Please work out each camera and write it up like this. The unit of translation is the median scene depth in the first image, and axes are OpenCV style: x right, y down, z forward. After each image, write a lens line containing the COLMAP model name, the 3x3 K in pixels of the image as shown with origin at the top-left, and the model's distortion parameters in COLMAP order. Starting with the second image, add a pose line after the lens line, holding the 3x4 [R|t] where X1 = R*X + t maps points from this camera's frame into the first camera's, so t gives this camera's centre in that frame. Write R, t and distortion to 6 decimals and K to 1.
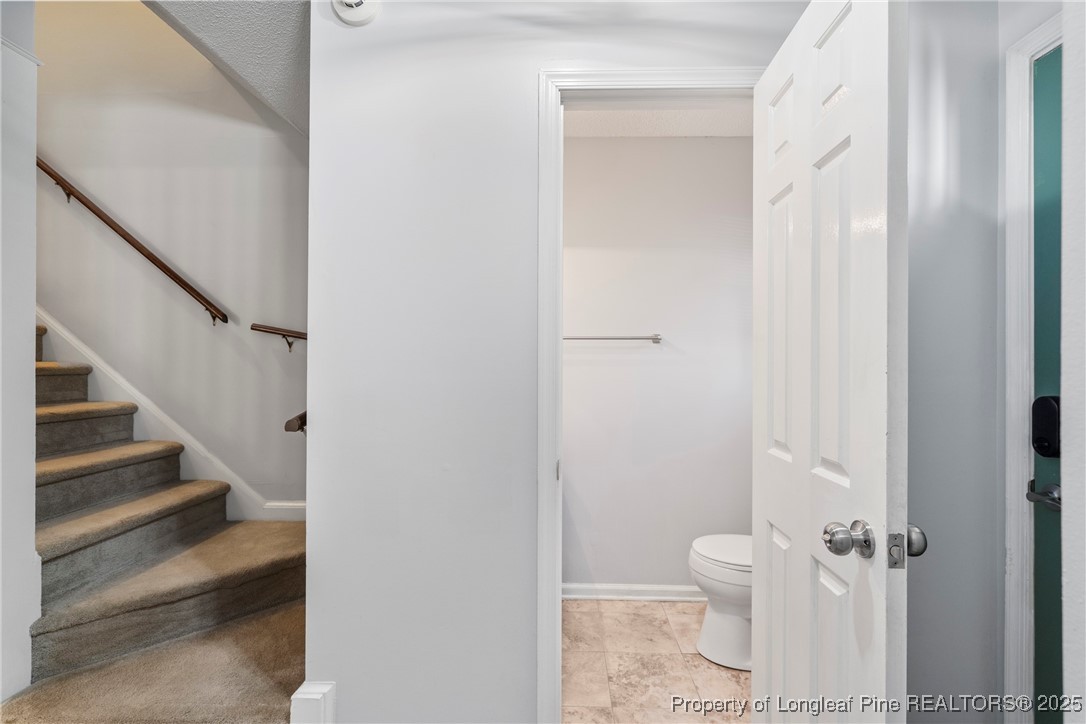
lens RADIAL K [[493.0, 0, 548.0], [0, 493.0, 363.5], [0, 0, 1]] dist [-0.004011, 0.000541]
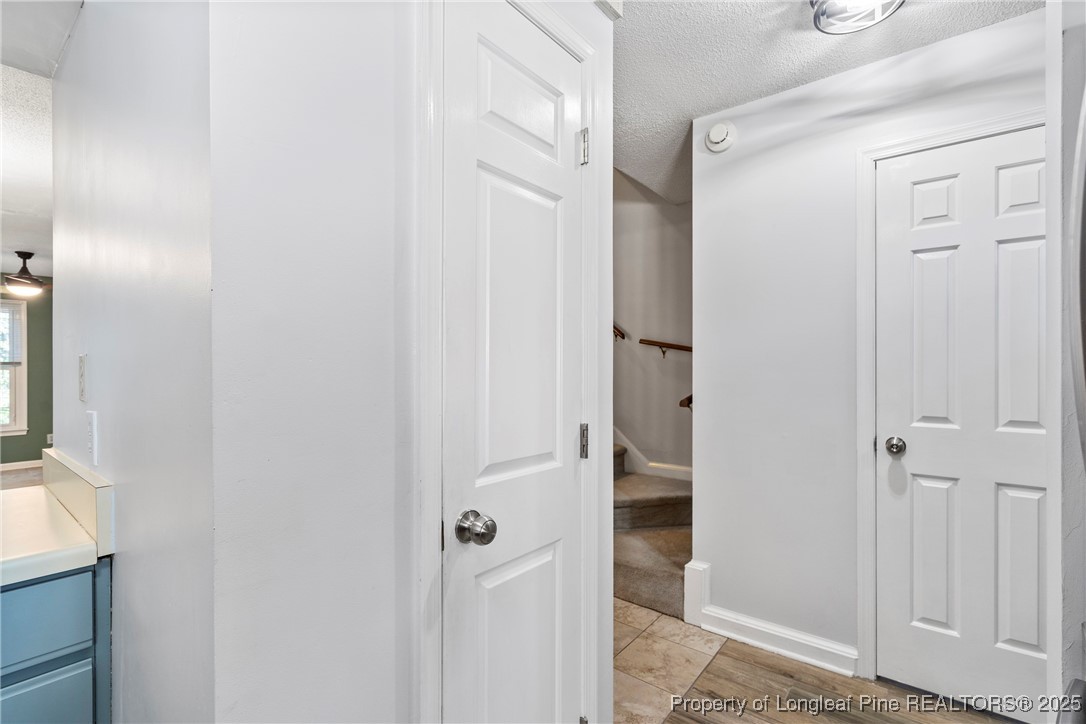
lens RADIAL K [[493.0, 0, 552.3], [0, 493.0, 366.2], [0, 0, 1]] dist [-0.004011, 0.000541]
pose [[0.802171, -0.006125, -0.597063, 0.086636], [0.005637, 0.999981, -0.002685, 0.002665], [0.597068, -0.001212, 0.802190, -0.443417]]
